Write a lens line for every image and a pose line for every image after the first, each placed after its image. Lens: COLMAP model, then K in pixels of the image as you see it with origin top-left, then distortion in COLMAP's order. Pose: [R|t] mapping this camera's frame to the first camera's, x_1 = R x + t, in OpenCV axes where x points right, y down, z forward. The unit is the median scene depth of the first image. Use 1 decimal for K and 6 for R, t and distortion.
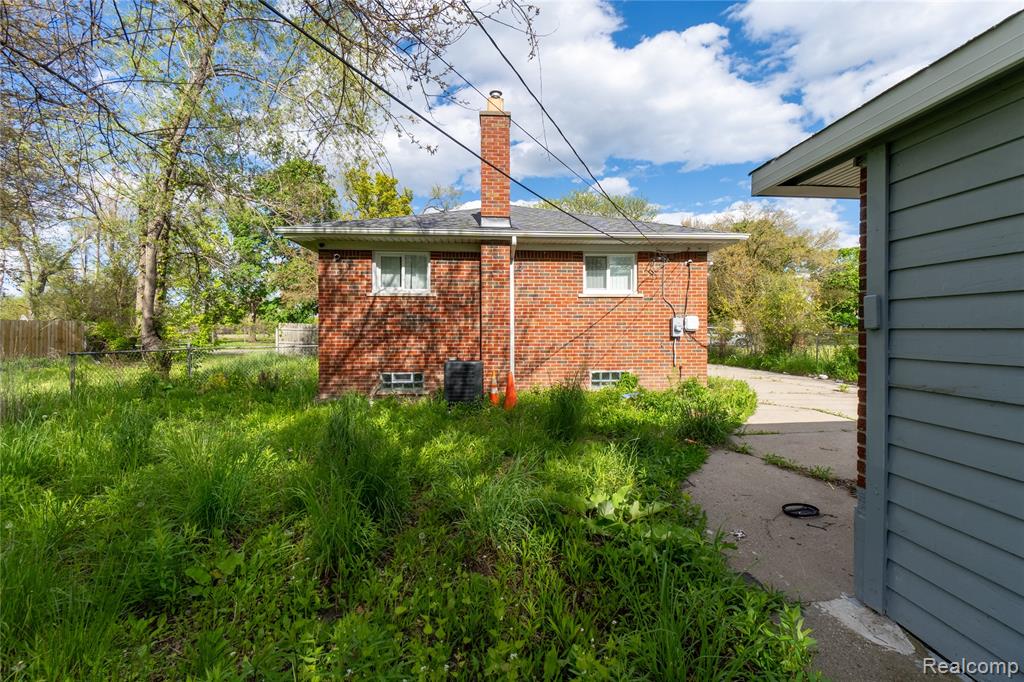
lens RADIAL K [[441.1, 0, 515.6], [0, 441.1, 337.0], [0, 0, 1]] dist [-0.008287, 0.000706]
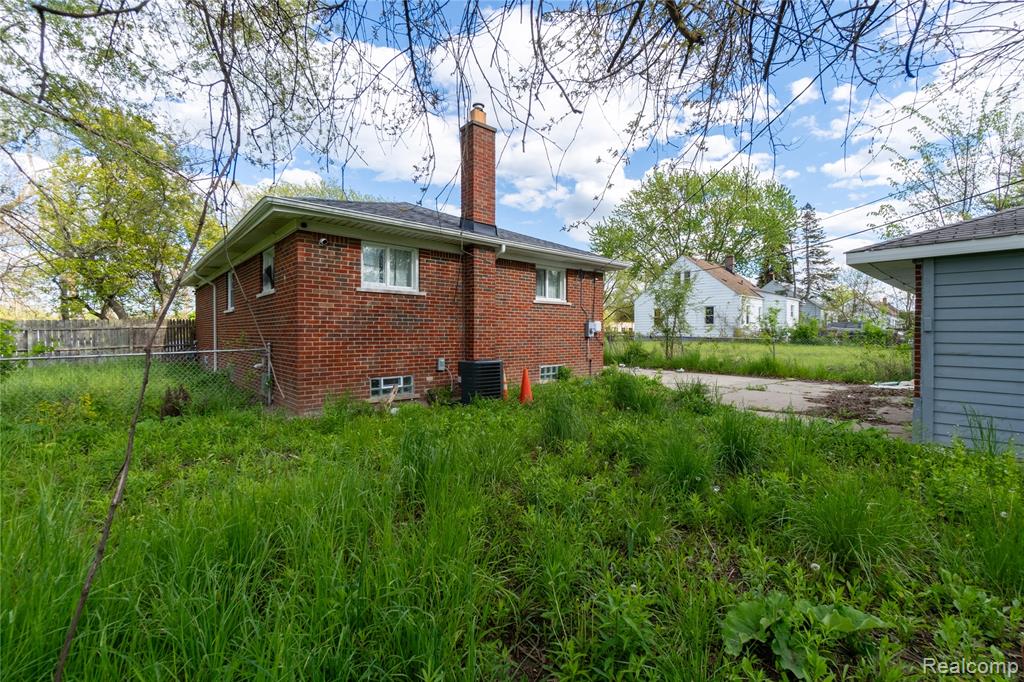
lens RADIAL K [[441.1, 0, 515.6], [0, 441.1, 337.0], [0, 0, 1]] dist [-0.008287, 0.000706]
pose [[0.785534, -0.001546, 0.618817, -0.614586], [-0.006712, 0.999917, 0.011017, -0.013910], [-0.618782, -0.012808, 0.785458, 0.117688]]
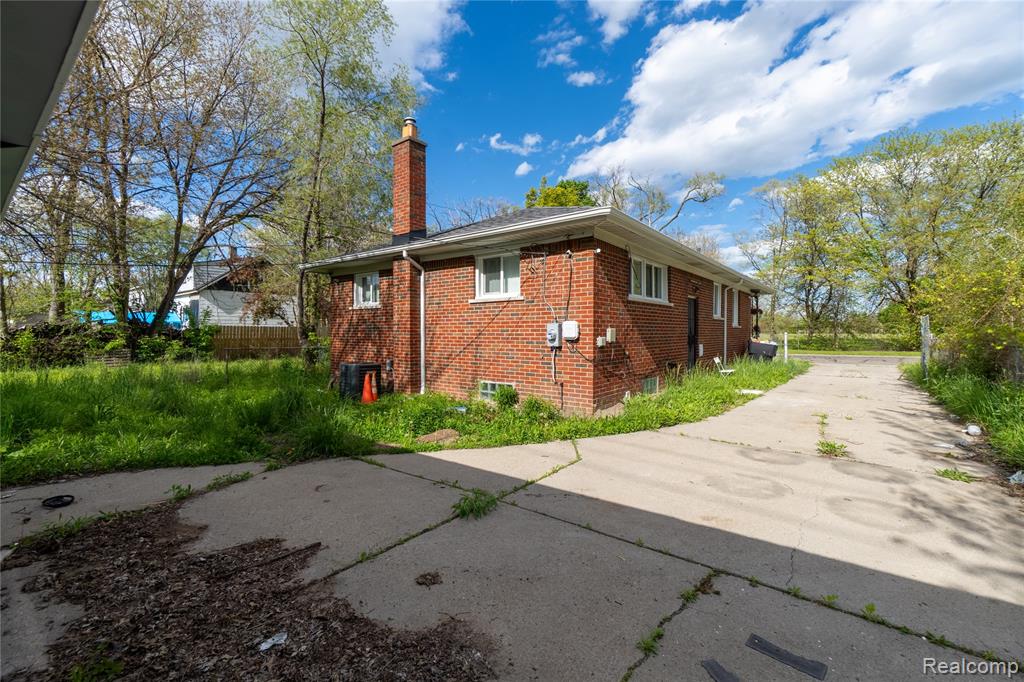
lens RADIAL K [[441.1, 0, 515.6], [0, 441.1, 337.0], [0, 0, 1]] dist [-0.008287, 0.000706]
pose [[0.749139, 0.008210, -0.662362, 0.861181], [-0.001422, 0.999941, 0.010787, -0.027292], [0.662412, -0.007139, 0.749106, 0.345393]]
